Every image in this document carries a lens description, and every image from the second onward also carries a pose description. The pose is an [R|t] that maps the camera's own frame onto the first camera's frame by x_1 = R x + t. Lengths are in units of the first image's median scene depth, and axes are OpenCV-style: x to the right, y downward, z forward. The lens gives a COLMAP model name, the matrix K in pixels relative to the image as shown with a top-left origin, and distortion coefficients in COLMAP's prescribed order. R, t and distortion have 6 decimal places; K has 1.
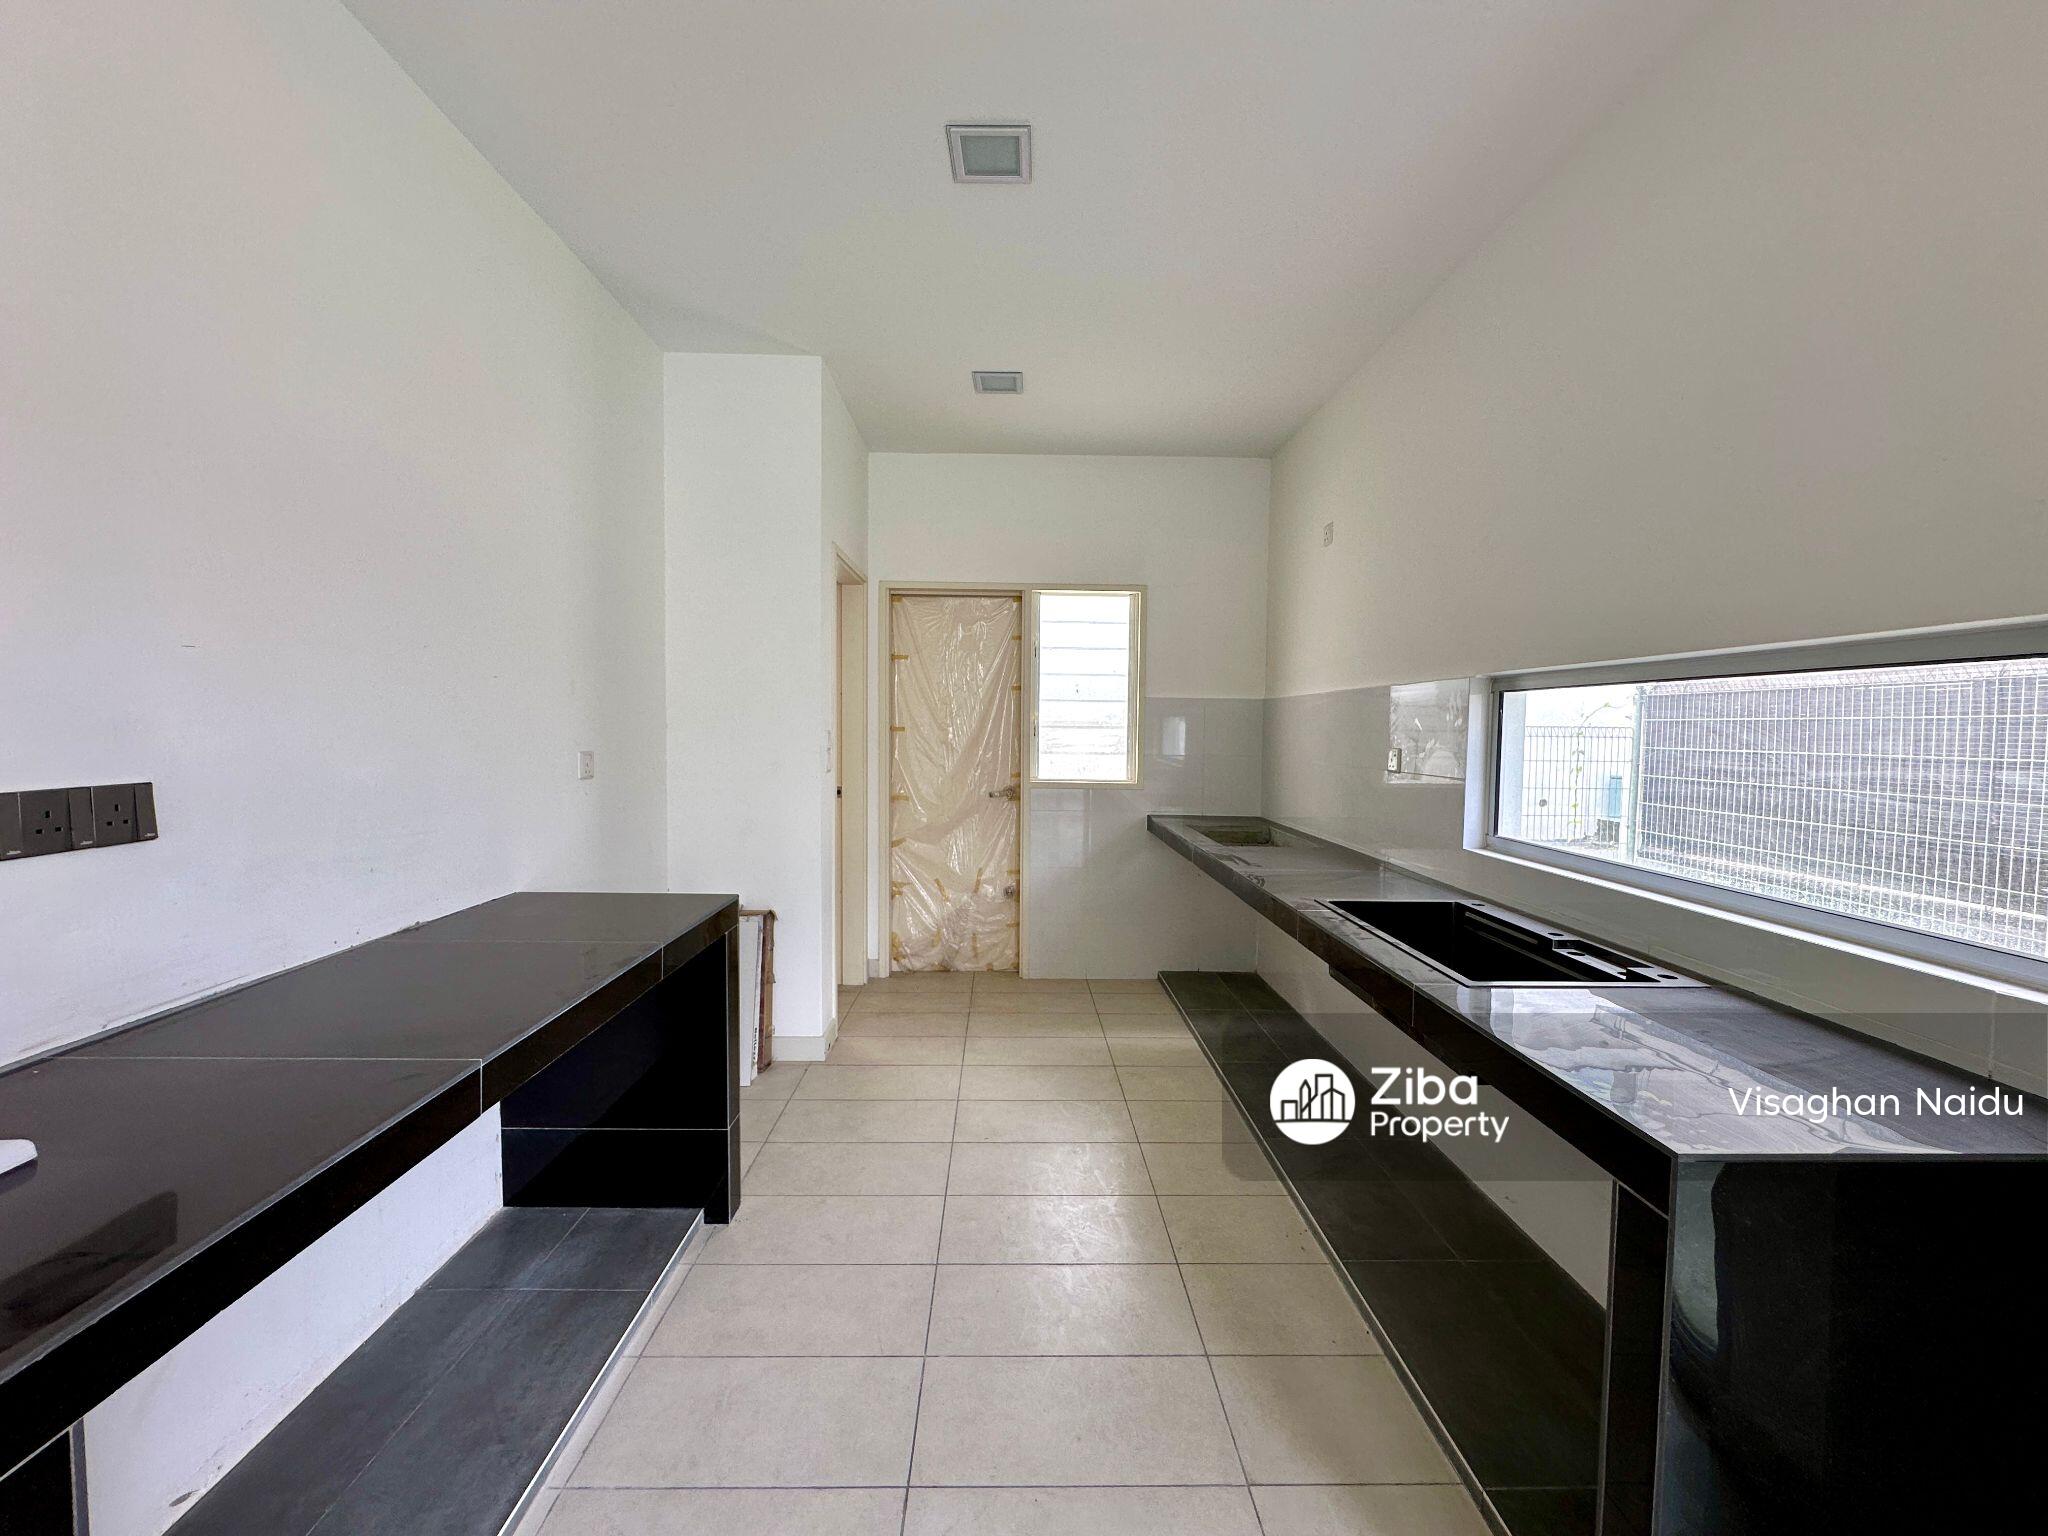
lens RADIAL K [[812.2, 0, 1017.1], [0, 812.2, 769.0], [0, 0, 1]] dist [-0.006034, 0.000924]
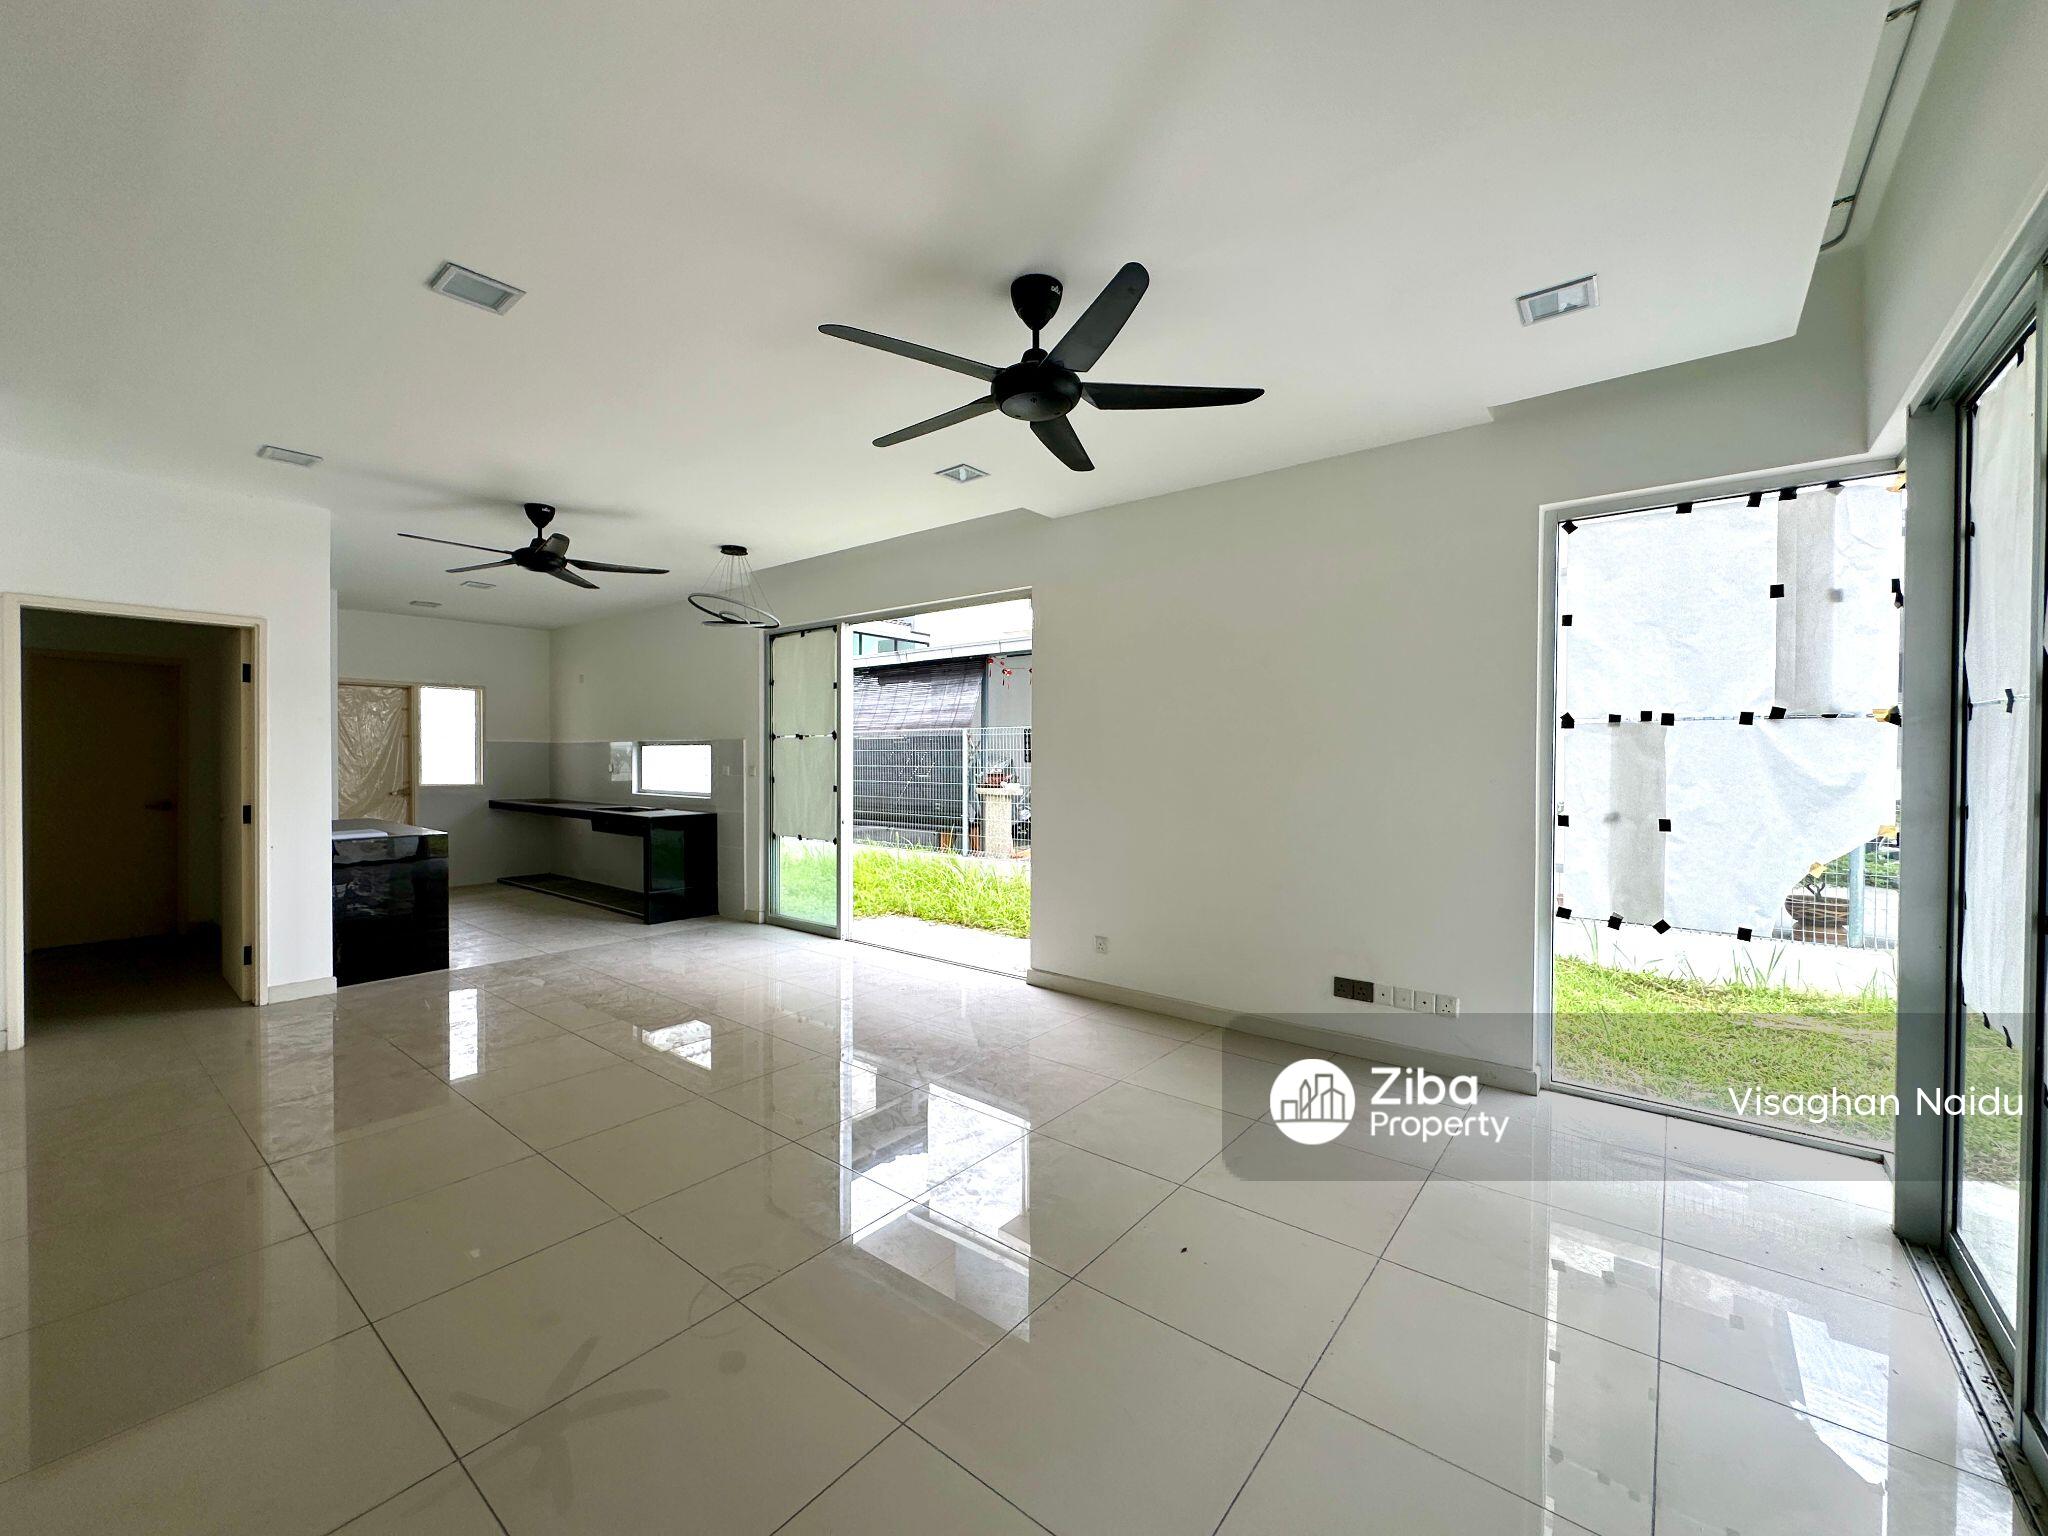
lens RADIAL K [[812.2, 0, 1022.4], [0, 812.2, 764.6], [0, 0, 1]] dist [-0.006034, 0.000924]
pose [[0.633950, -0.014084, 0.773246, -0.547425], [0.044253, 0.998857, -0.018088, 0.062557], [-0.772107, 0.045685, 0.633848, -1.280750]]
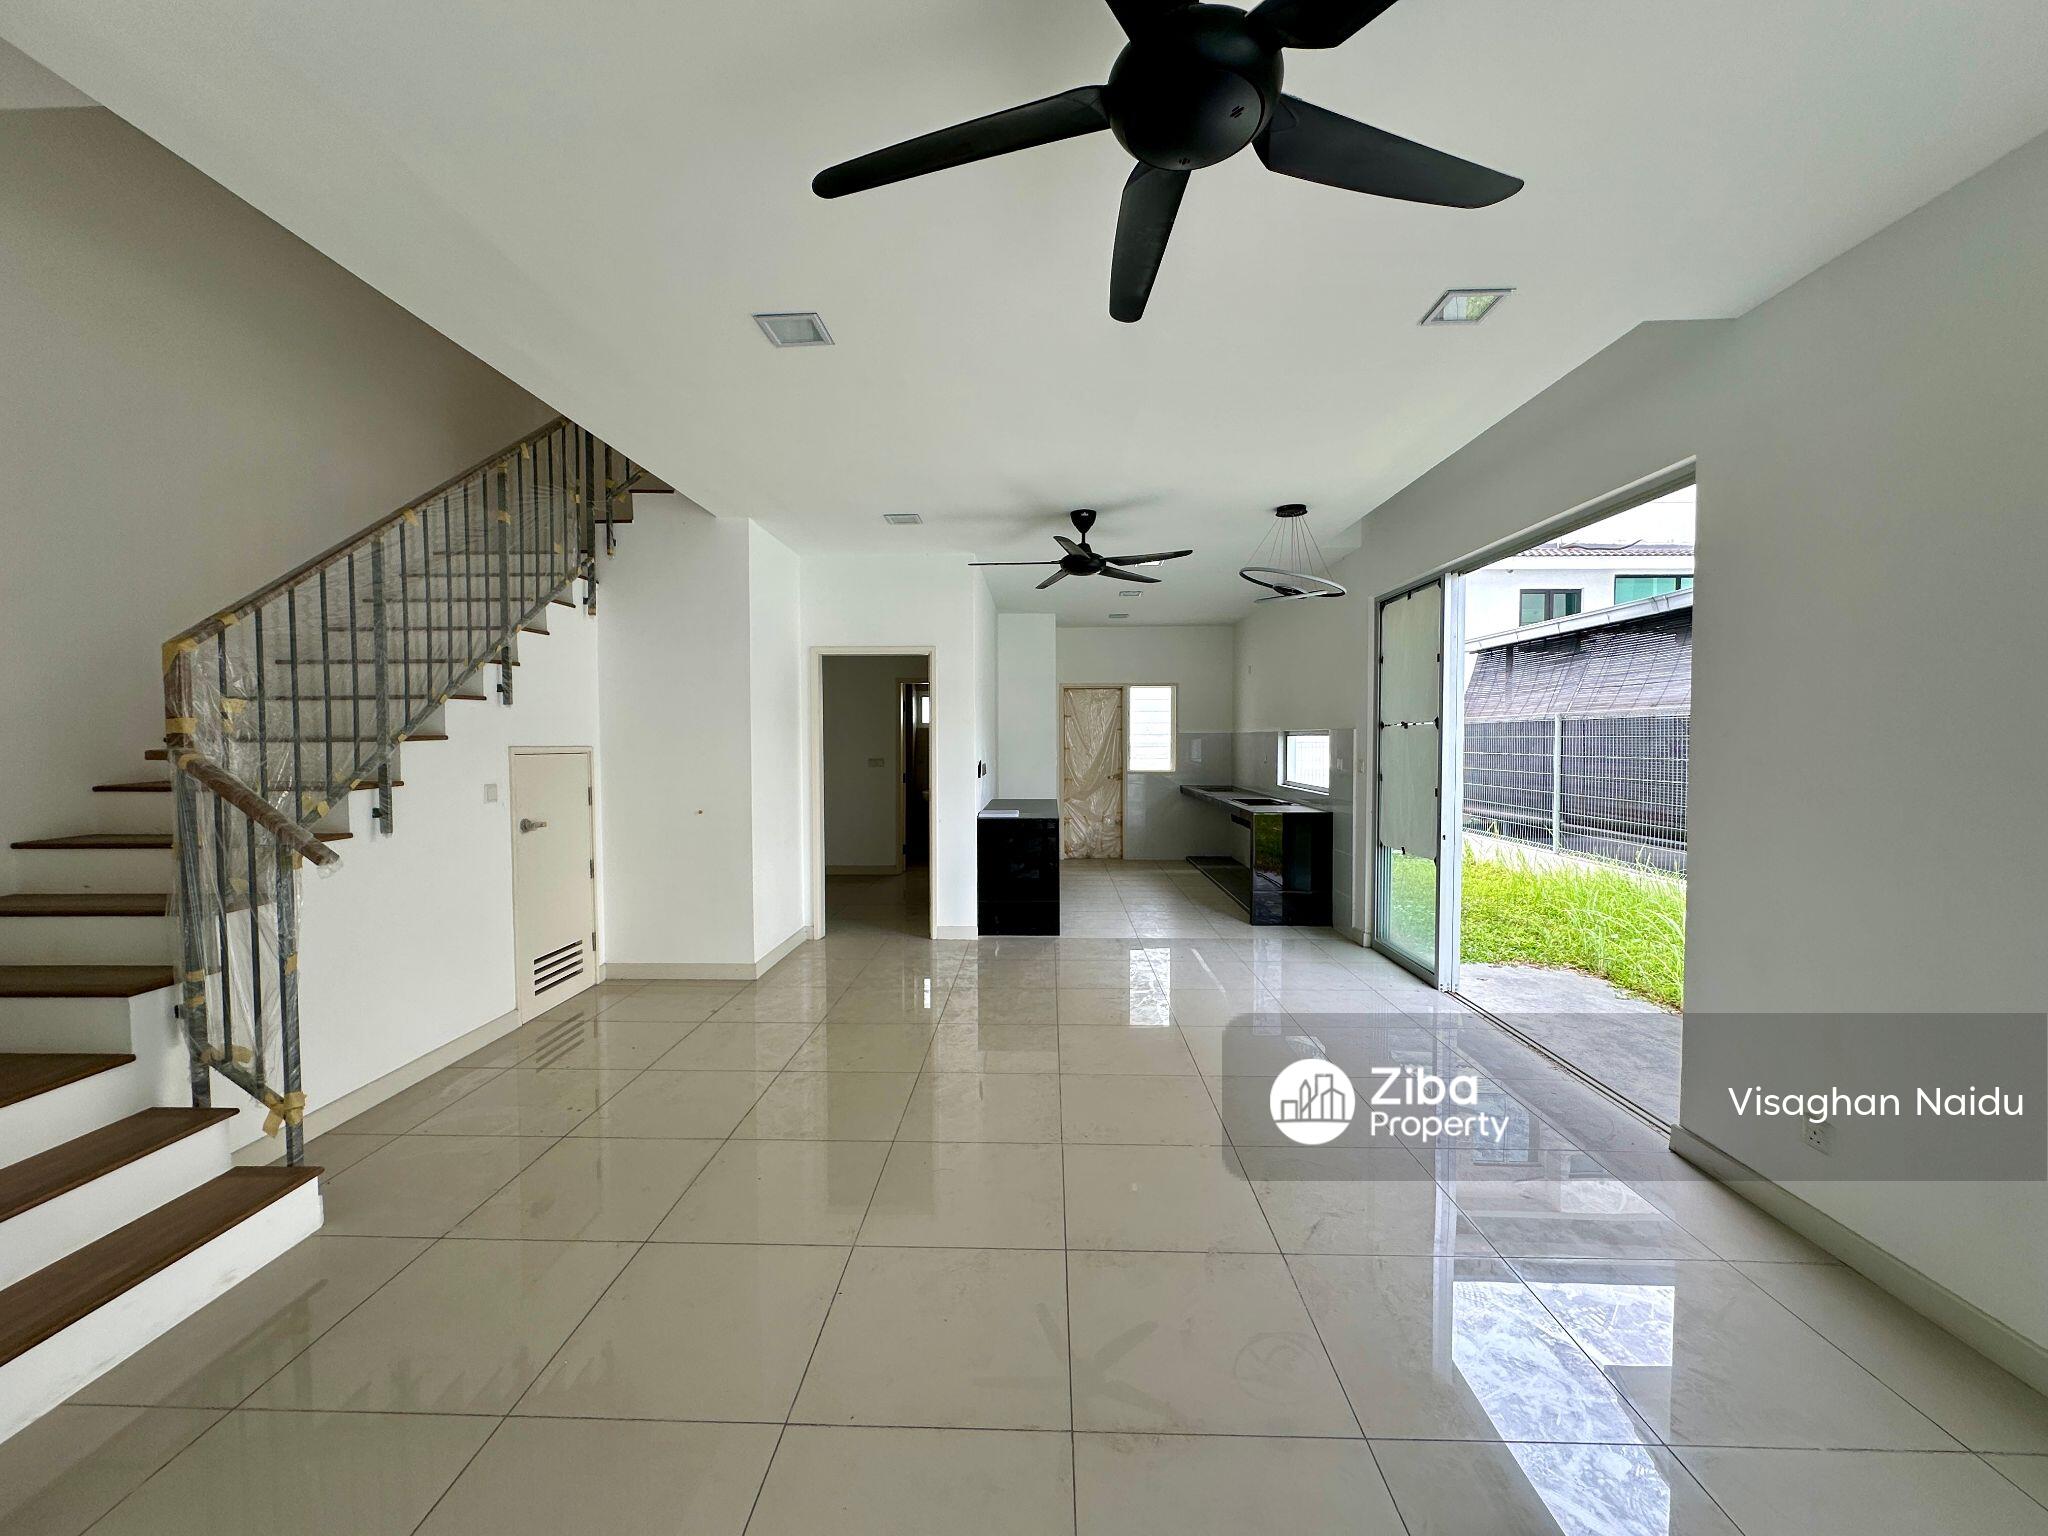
lens RADIAL K [[812.2, 0, 1022.1], [0, 812.2, 765.5], [0, 0, 1]] dist [-0.006034, 0.000924]
pose [[0.998858, -0.010978, -0.046502, -0.167382], [0.009921, 0.999688, -0.022908, 0.048151], [0.046739, 0.022421, 0.998655, -1.238048]]
